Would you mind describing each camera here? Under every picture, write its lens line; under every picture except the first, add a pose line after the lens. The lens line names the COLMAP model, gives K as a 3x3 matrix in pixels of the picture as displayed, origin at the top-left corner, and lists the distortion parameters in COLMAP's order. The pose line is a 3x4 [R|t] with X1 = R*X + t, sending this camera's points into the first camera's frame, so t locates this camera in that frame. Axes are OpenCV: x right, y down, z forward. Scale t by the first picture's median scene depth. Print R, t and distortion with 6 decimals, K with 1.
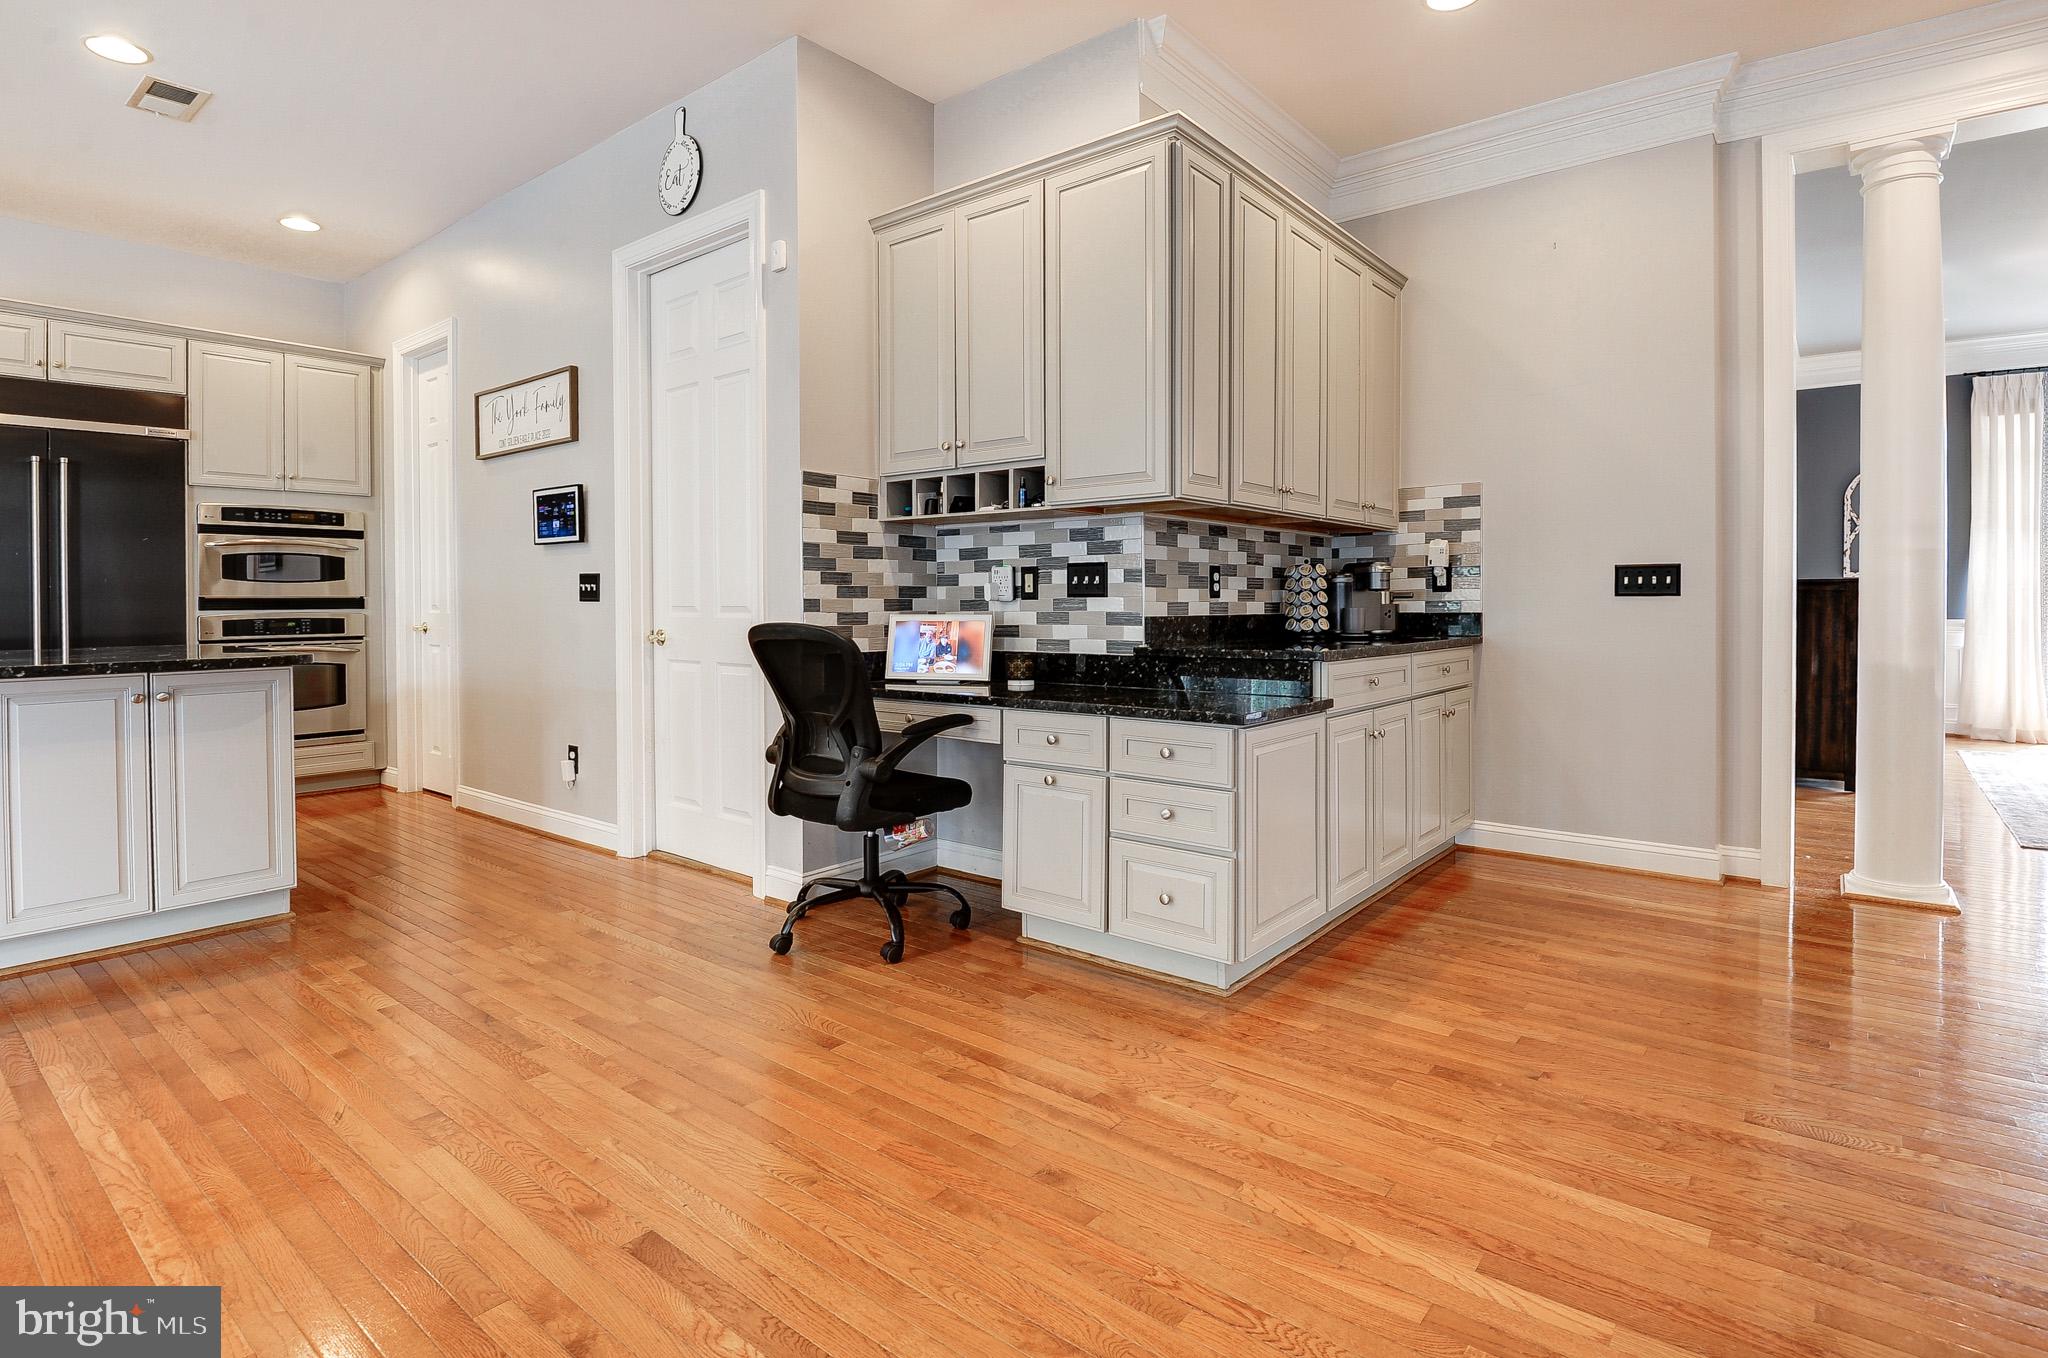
lens RADIAL K [[1008.1, 0, 1051.2], [0, 1008.1, 615.6], [0, 0, 1]] dist [0.003079, -0.017197]
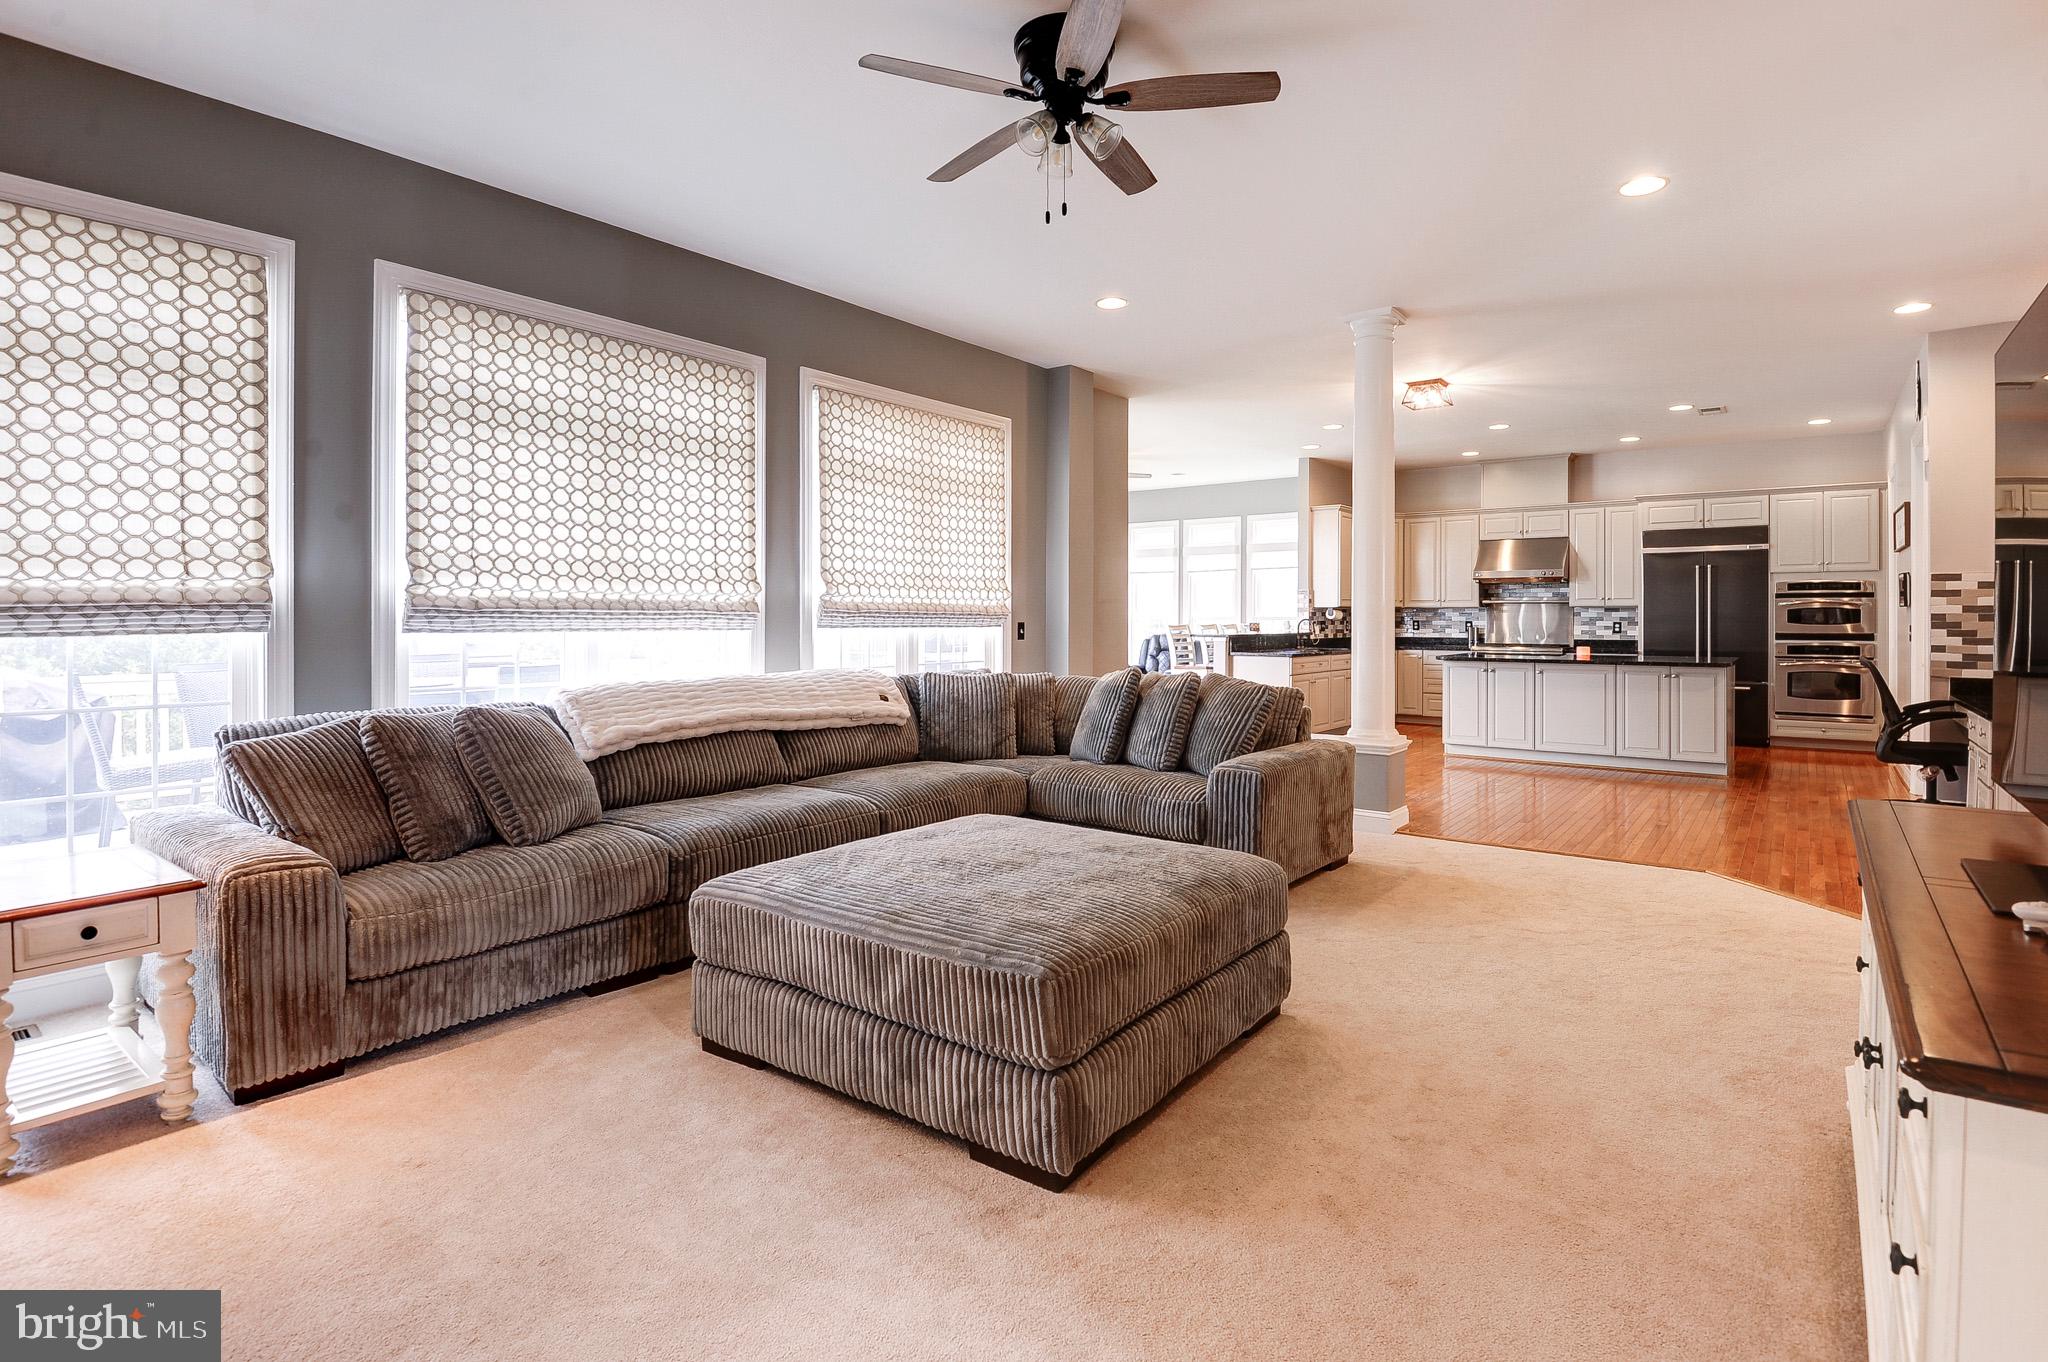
lens RADIAL K [[1008.1, 0, 1051.2], [0, 1008.1, 617.6], [0, 0, 1]] dist [0.003079, -0.017197]
pose [[0.032520, 0.003533, -0.999465, 1.331759], [-0.016987, 0.999851, 0.002982, -0.039902], [0.999327, 0.016880, 0.032575, -0.556009]]
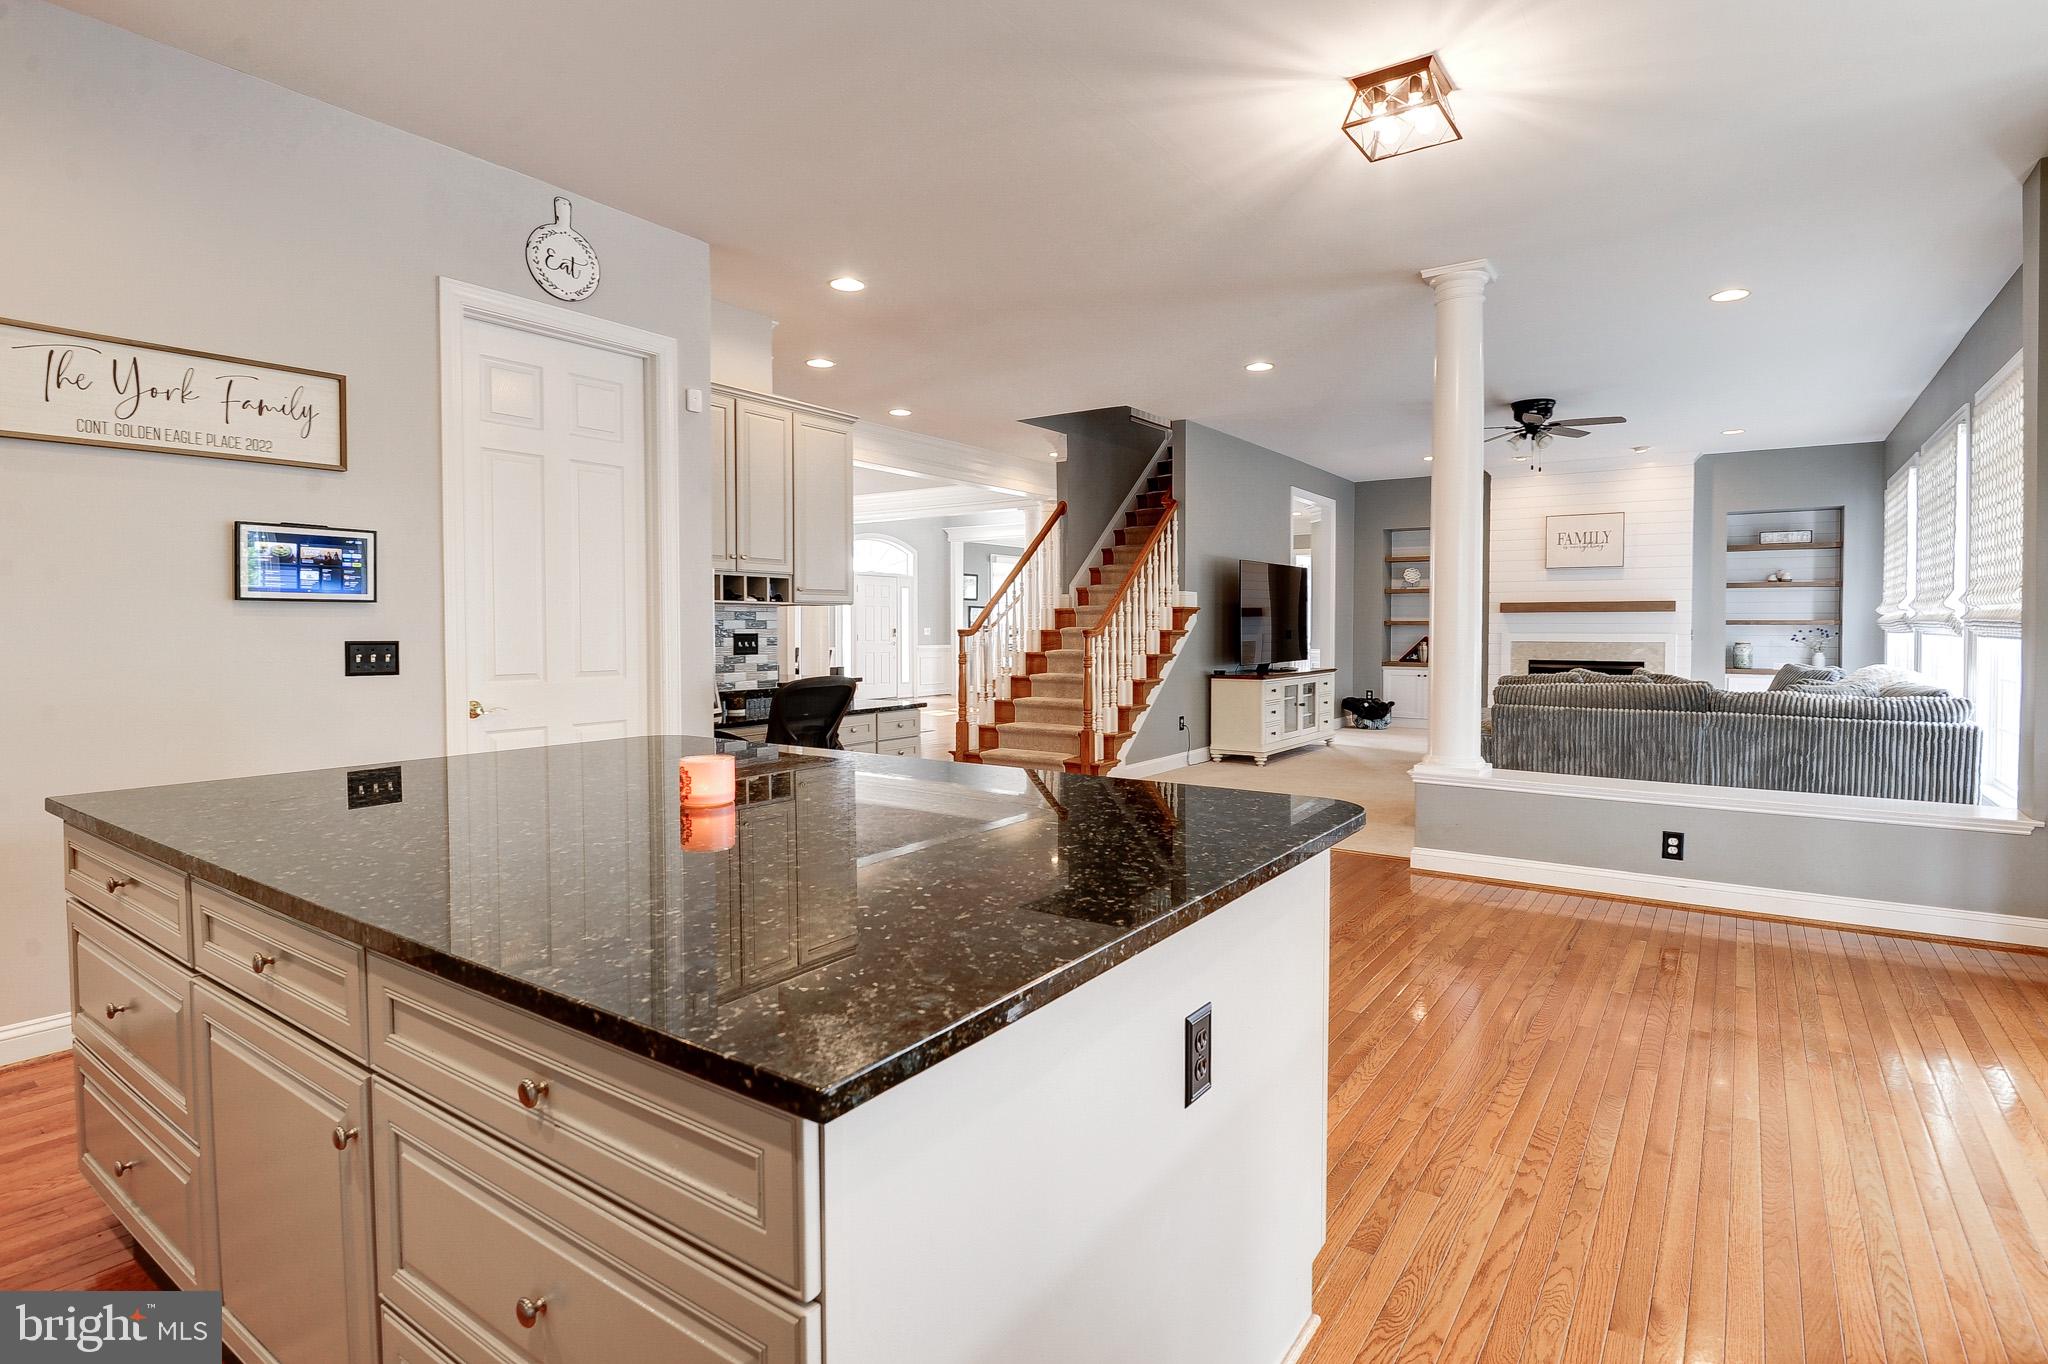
lens RADIAL K [[1015.6, 0, 937.2], [0, 1015.6, 653.0], [0, 0, 1]] dist [-0.023866, -0.001702]
pose [[0.020008, -0.024707, 0.999494, -1.441654], [0.016025, 0.999574, 0.024388, -0.050860], [-0.999671, 0.015529, 0.020395, 0.603979]]
